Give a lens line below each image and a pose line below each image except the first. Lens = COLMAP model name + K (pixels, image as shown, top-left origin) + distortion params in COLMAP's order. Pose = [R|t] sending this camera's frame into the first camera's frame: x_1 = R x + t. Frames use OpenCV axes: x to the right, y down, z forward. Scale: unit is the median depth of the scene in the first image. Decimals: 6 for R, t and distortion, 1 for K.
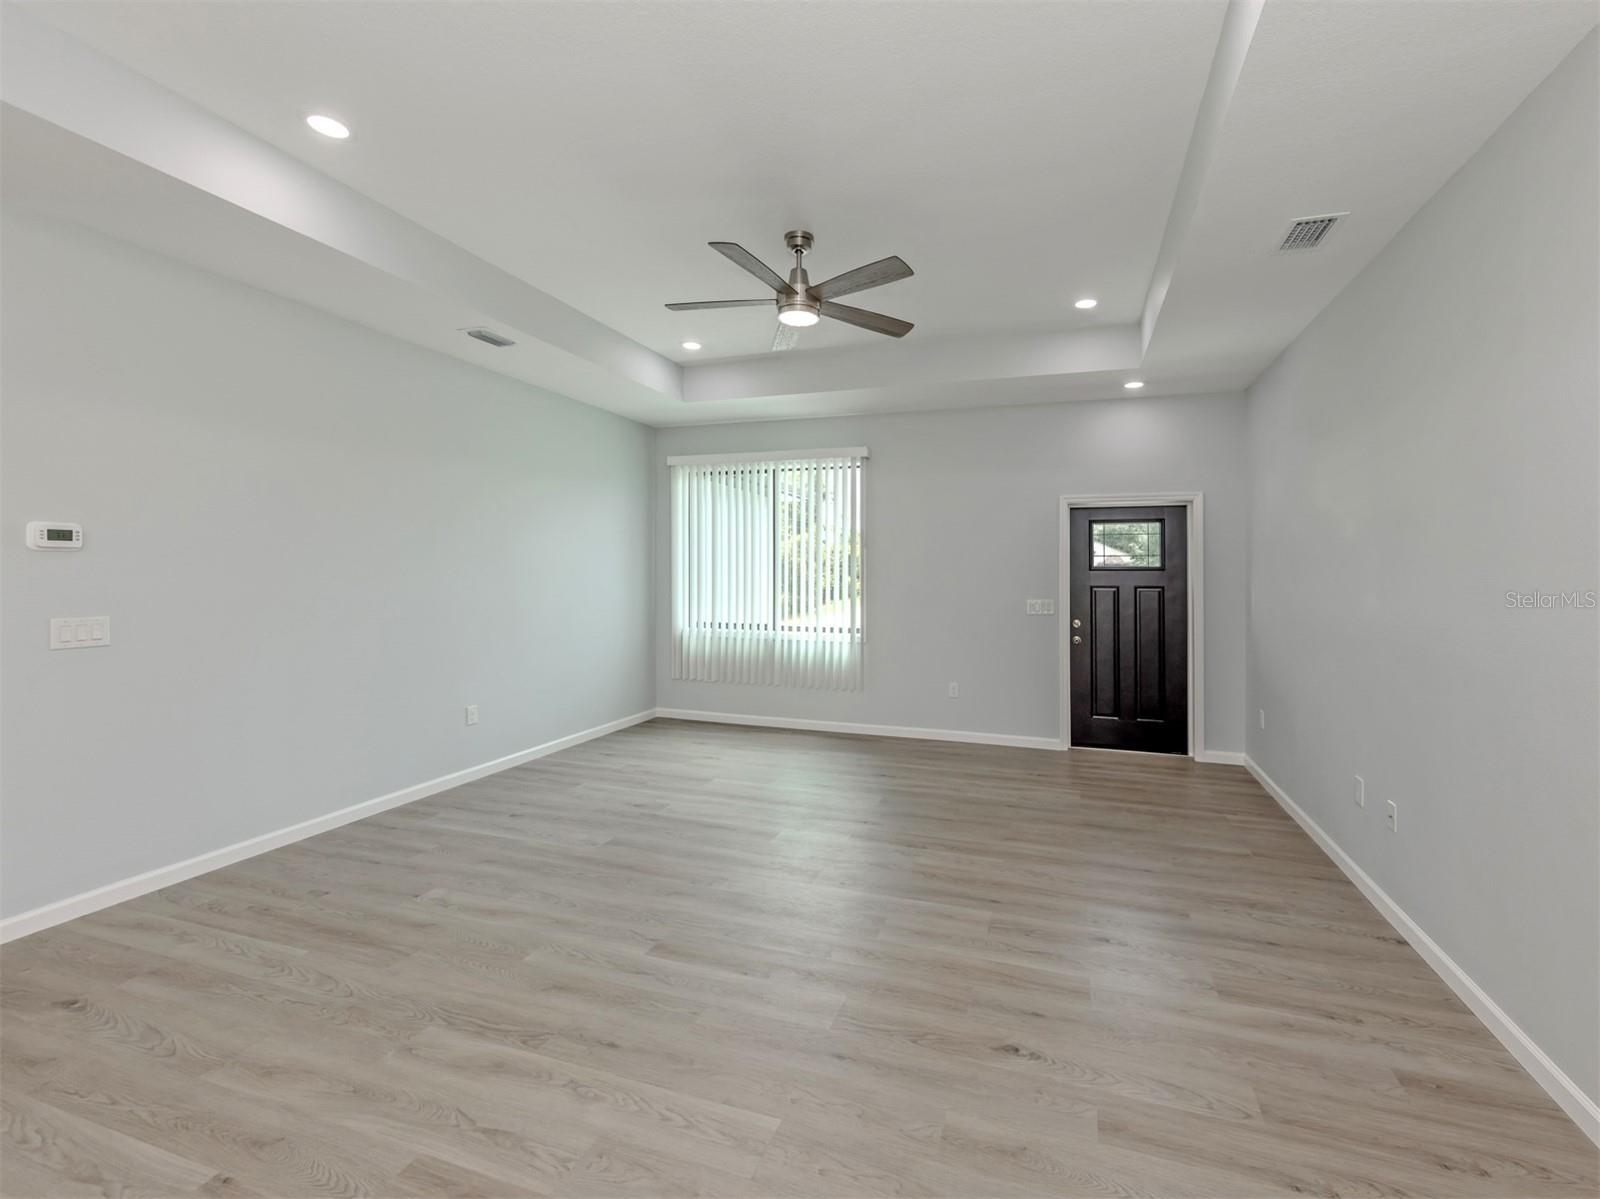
lens RADIAL K [[689.5, 0, 936.2], [0, 689.5, 570.0], [0, 0, 1]] dist [0.007414, -0.001854]
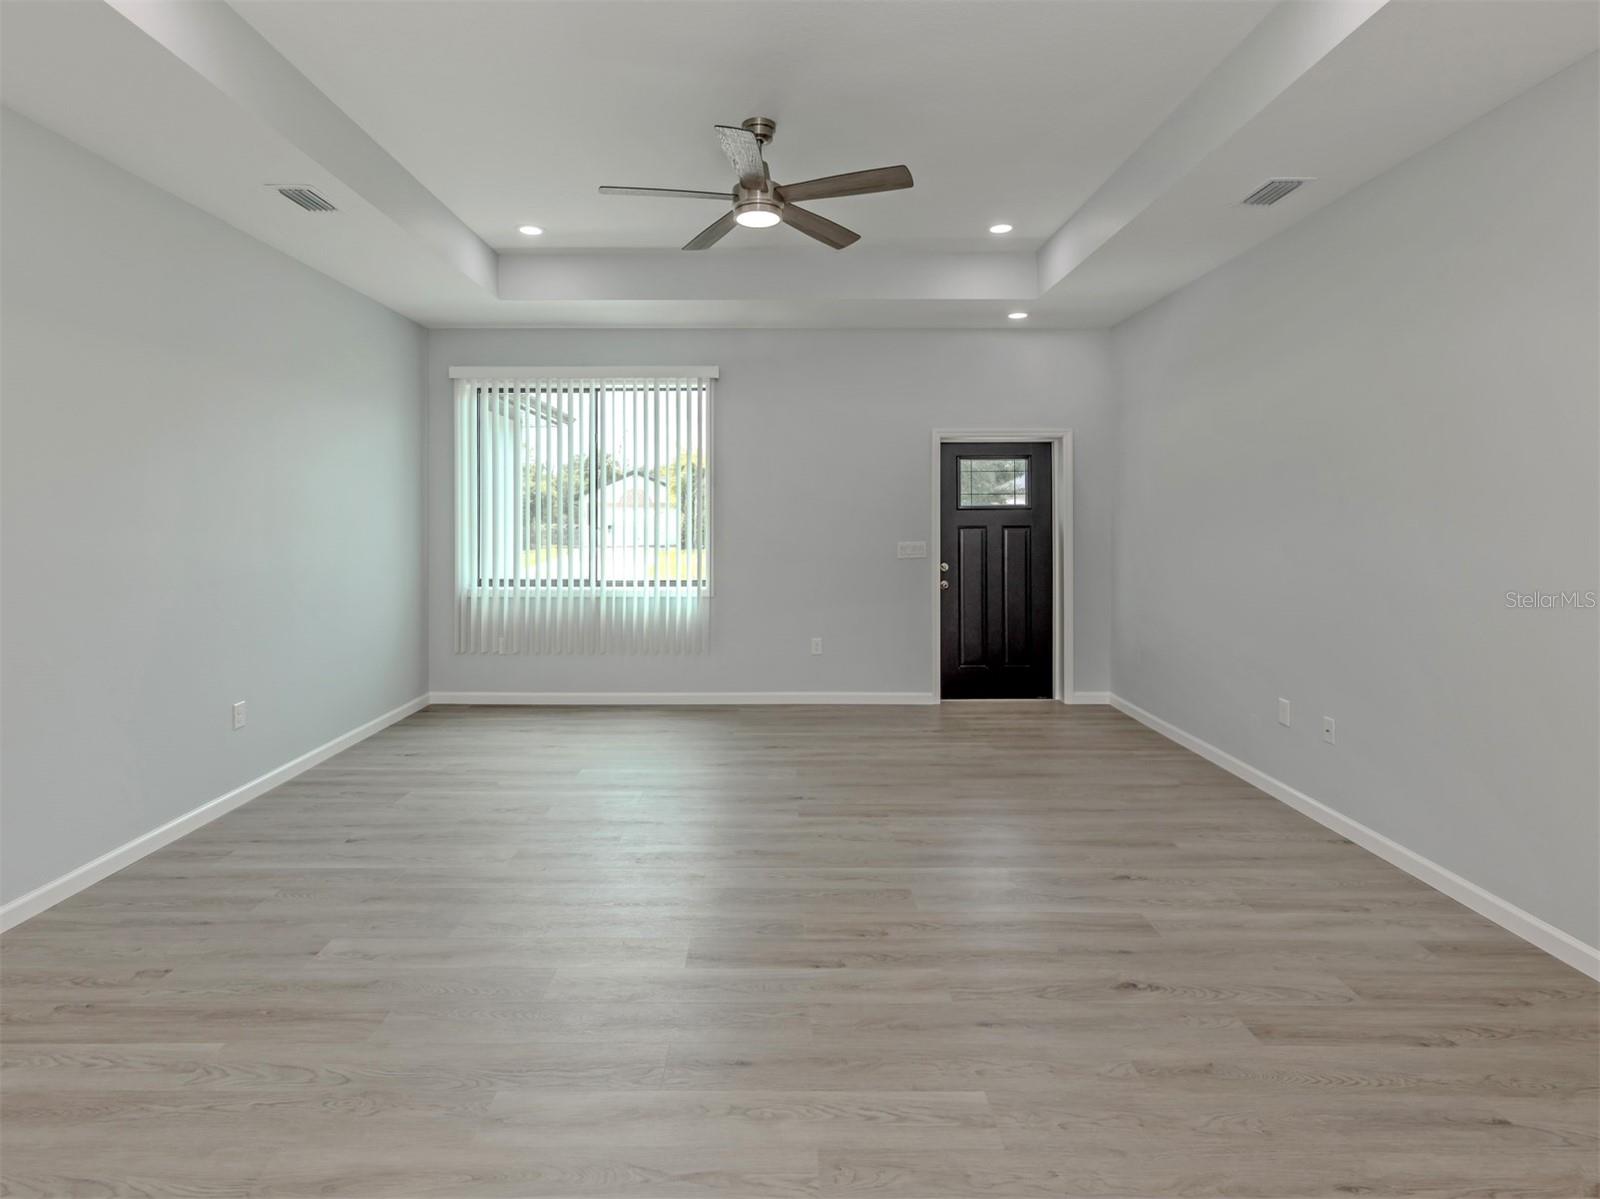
lens RADIAL K [[794.1, 0, 878.5], [0, 794.1, 520.1], [0, 0, 1]] dist [0.006288, -0.001432]
pose [[0.955210, -0.011035, 0.295722, -0.339862], [0.007139, 0.999873, 0.014253, -0.002712], [-0.295841, -0.011504, 0.955168, 0.004861]]
